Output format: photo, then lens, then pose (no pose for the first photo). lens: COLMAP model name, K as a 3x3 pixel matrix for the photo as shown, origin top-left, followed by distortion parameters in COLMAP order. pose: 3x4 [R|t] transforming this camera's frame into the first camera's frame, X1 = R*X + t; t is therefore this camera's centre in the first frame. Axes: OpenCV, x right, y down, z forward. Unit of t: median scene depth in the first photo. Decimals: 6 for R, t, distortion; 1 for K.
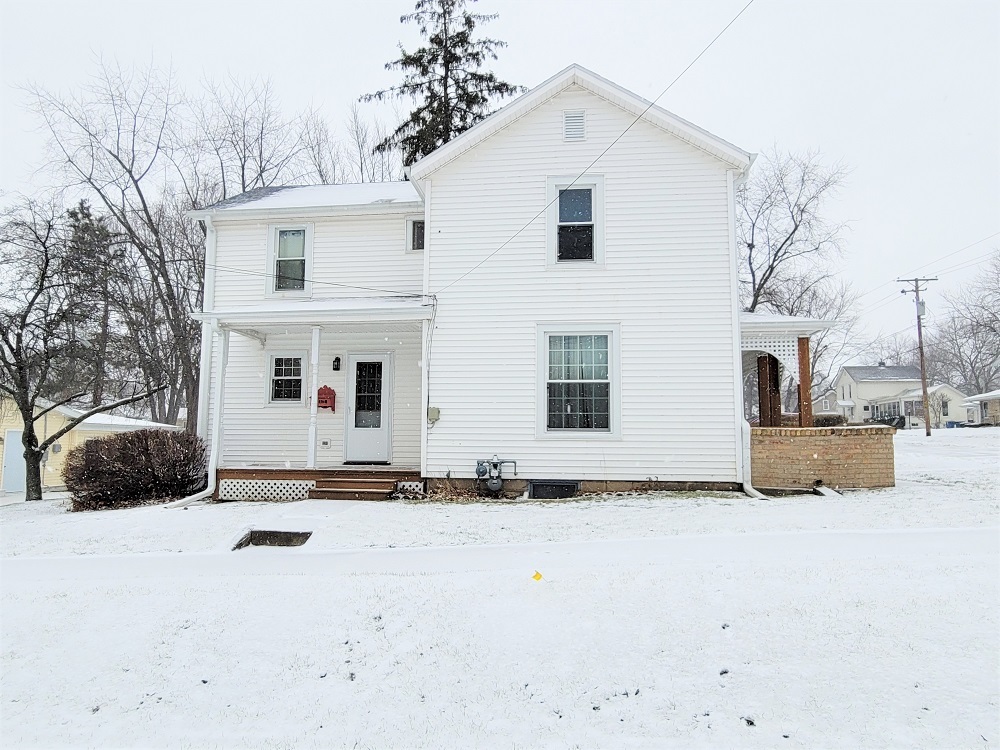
lens RADIAL K [[637.6, 0, 498.2], [0, 637.6, 374.9], [0, 0, 1]] dist [-0.005052, 0.000861]
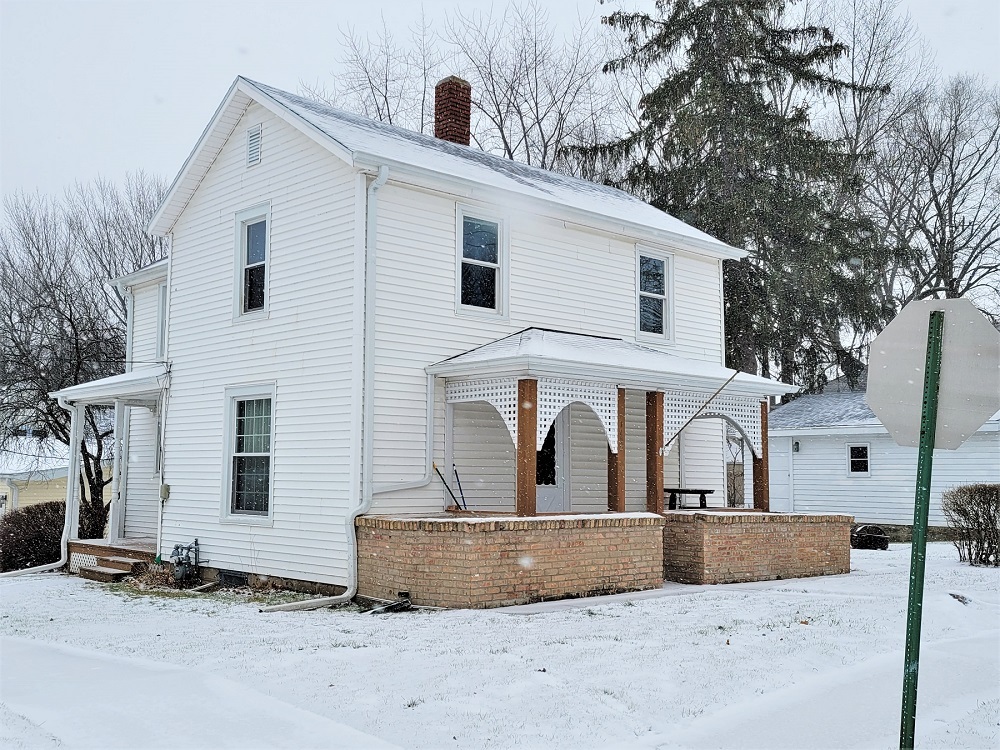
lens RADIAL K [[1048.0, 0, 492.4], [0, 1048.0, 373.8], [0, 0, 1]] dist [0.056042, 0.000000]
pose [[0.756720, -0.062230, -0.650771, 1.257784], [0.064343, 0.997715, -0.020589, -0.046662], [0.650565, -0.026292, 0.758995, 0.153076]]
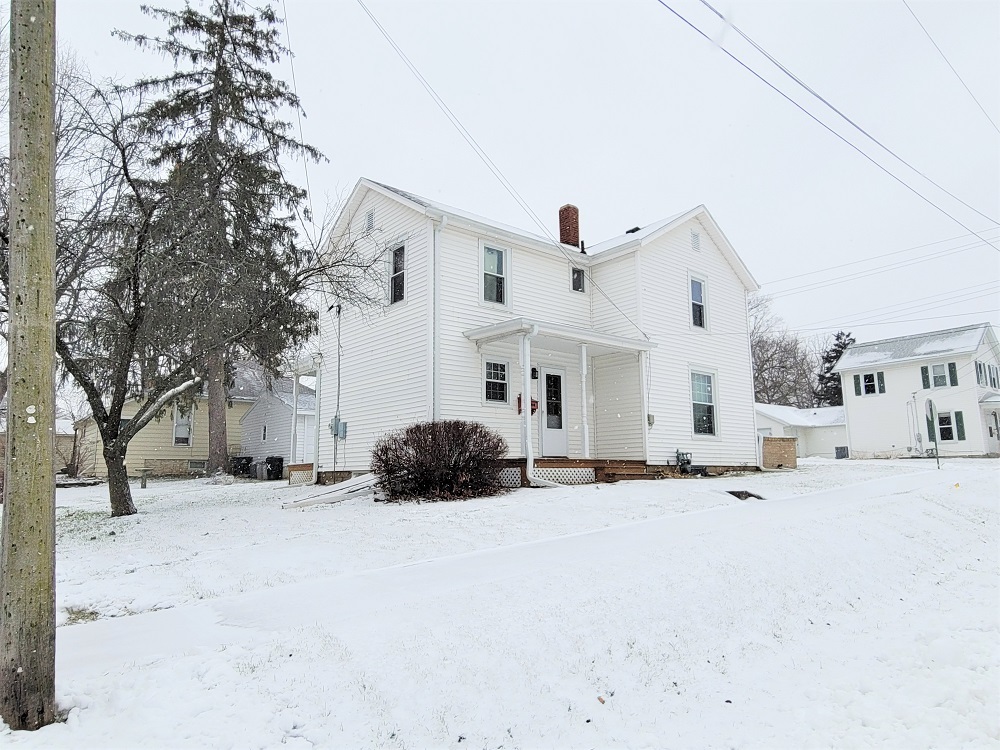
lens RADIAL K [[637.6, 0, 497.4], [0, 637.6, 371.9], [0, 0, 1]] dist [-0.005052, 0.000861]
pose [[0.683602, 0.104590, 0.722323, -1.348365], [-0.066791, 0.994491, -0.080788, 0.093277], [-0.726793, 0.006983, 0.686821, 0.281782]]
